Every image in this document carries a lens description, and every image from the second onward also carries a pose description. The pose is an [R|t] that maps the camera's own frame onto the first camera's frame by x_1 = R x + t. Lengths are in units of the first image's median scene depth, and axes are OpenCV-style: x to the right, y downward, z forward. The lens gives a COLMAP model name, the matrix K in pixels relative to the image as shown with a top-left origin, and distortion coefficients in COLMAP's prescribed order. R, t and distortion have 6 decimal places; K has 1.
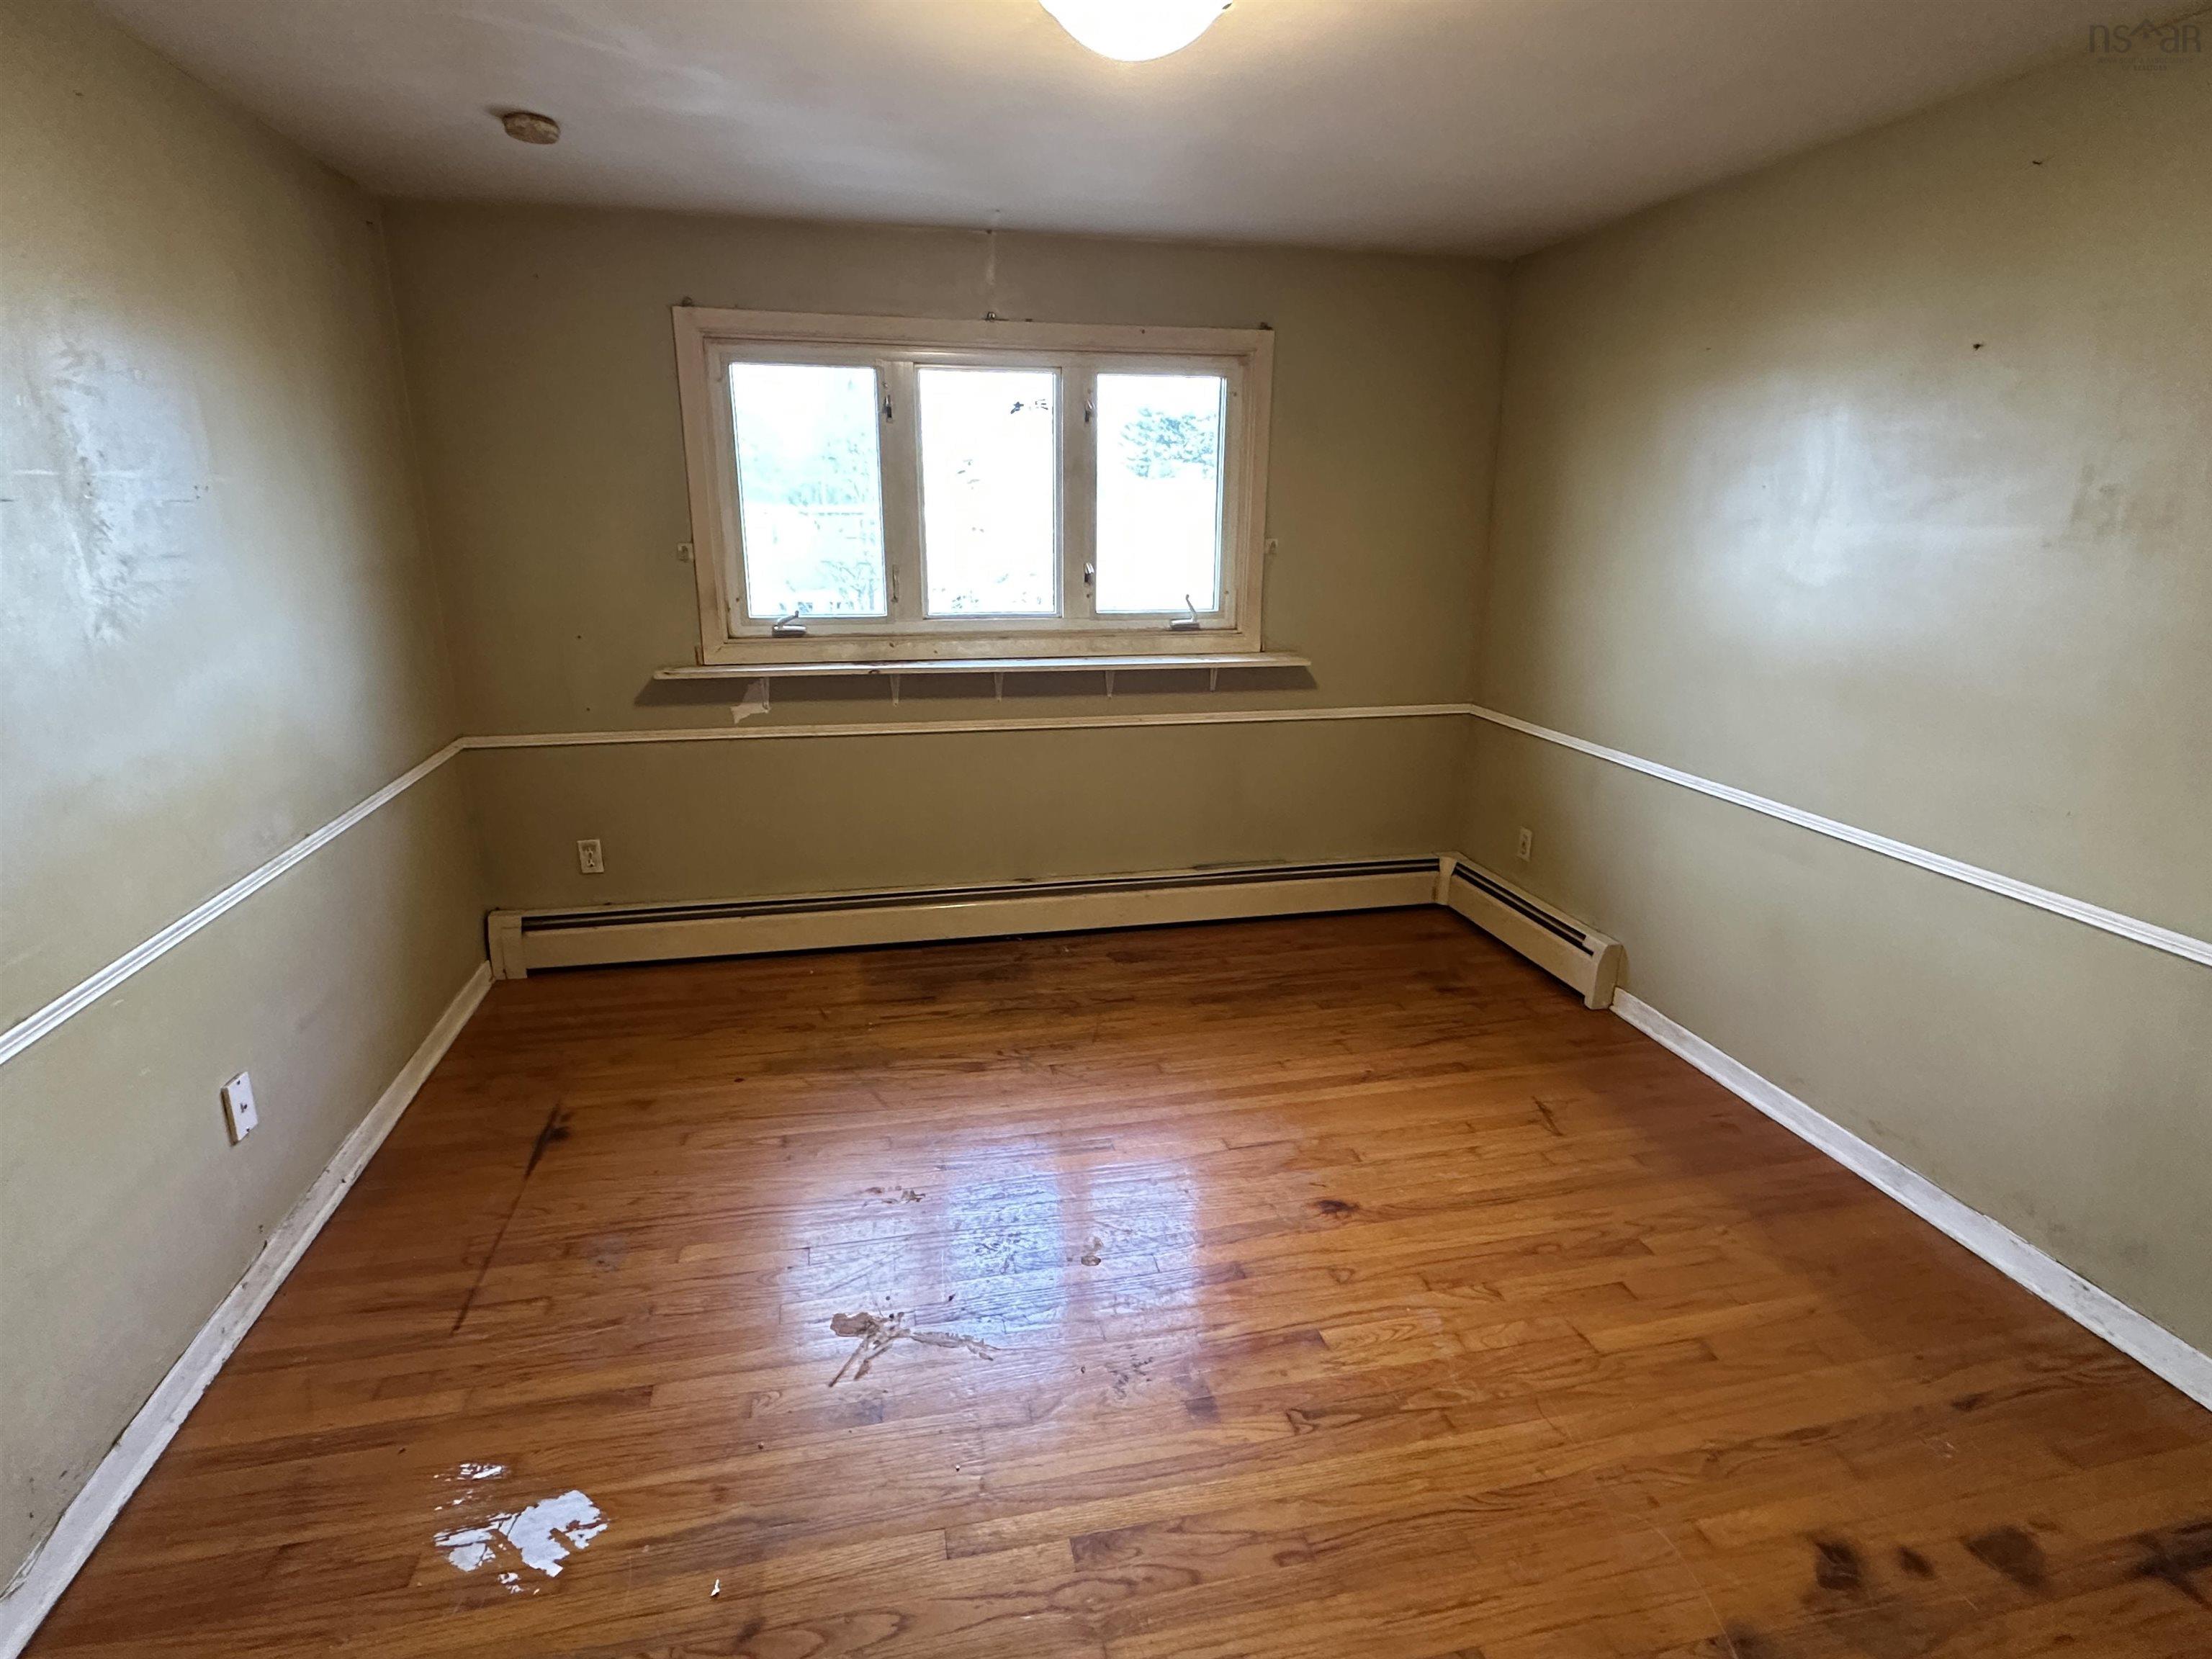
lens RADIAL K [[1131.3, 0, 1109.8], [0, 1131.3, 829.0], [0, 0, 1]] dist [0.002191, -0.000781]
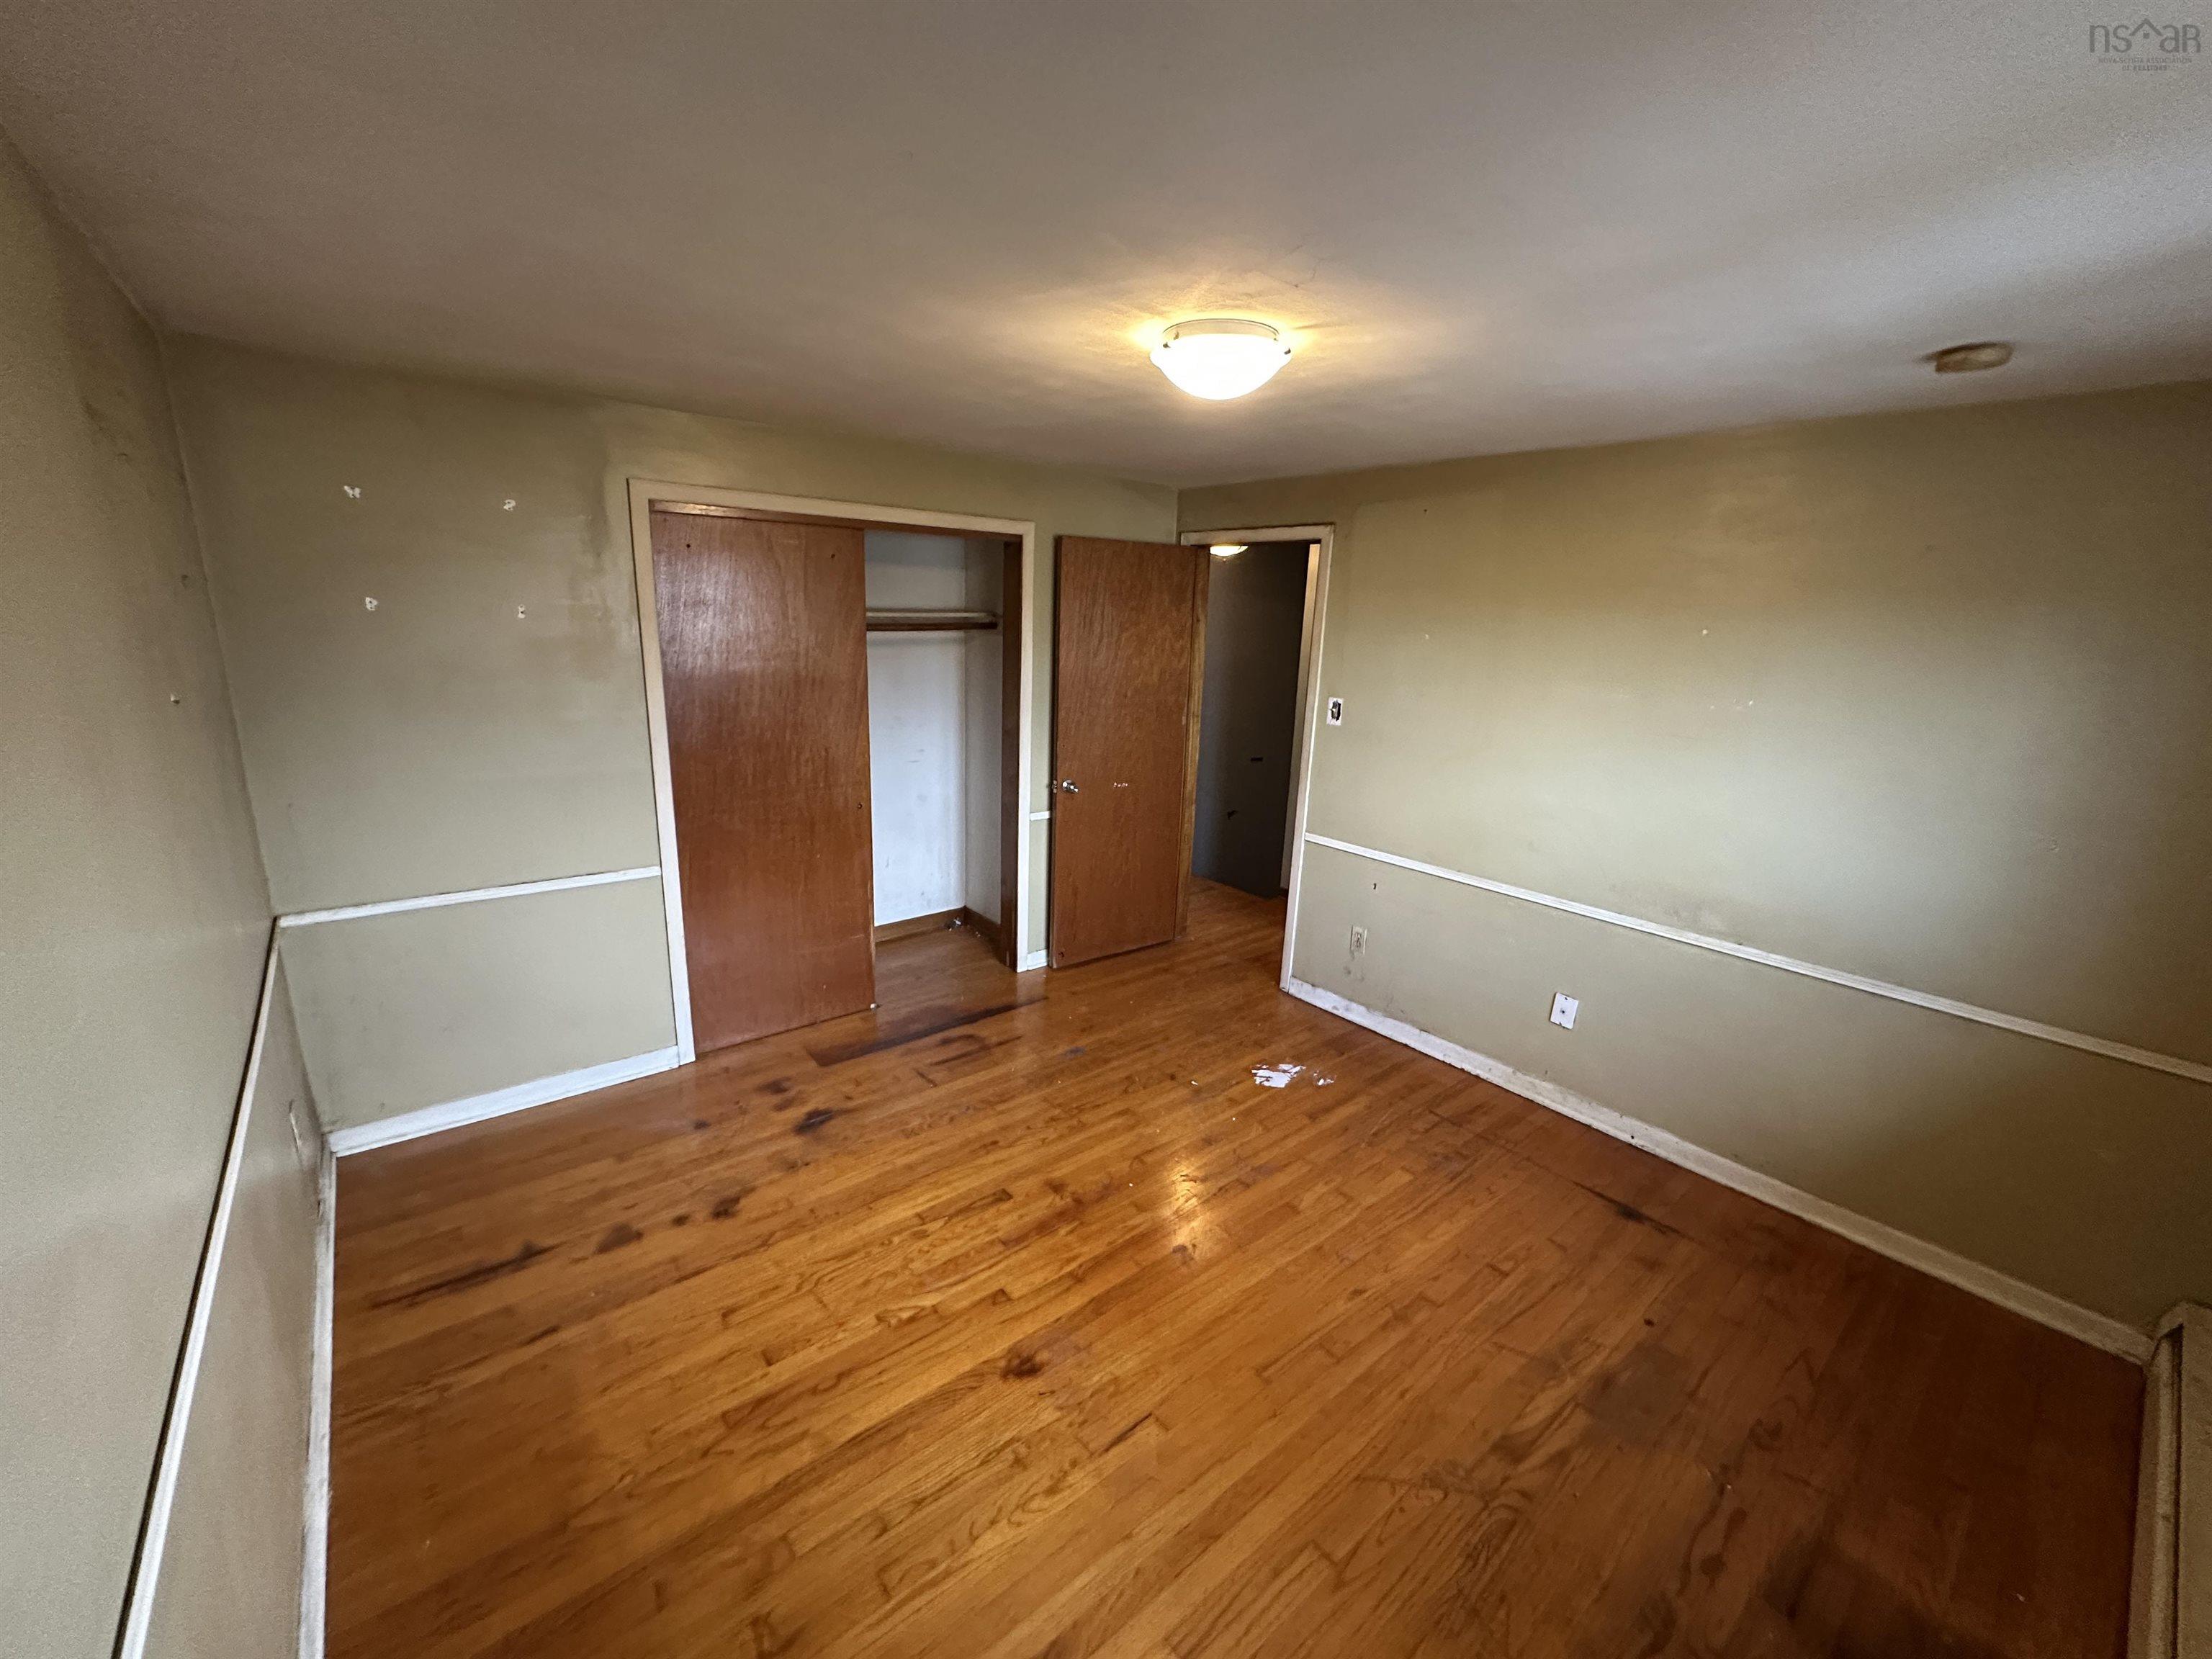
lens RADIAL K [[906.2, 0, 1104.6], [0, 906.2, 836.3], [0, 0, 1]] dist [0.002054, 0.000411]
pose [[-0.895946, 0.072259, -0.438245, 0.337868], [-0.163441, 0.863813, 0.476565, -0.365972], [0.412998, 0.498604, -0.762120, 1.038868]]
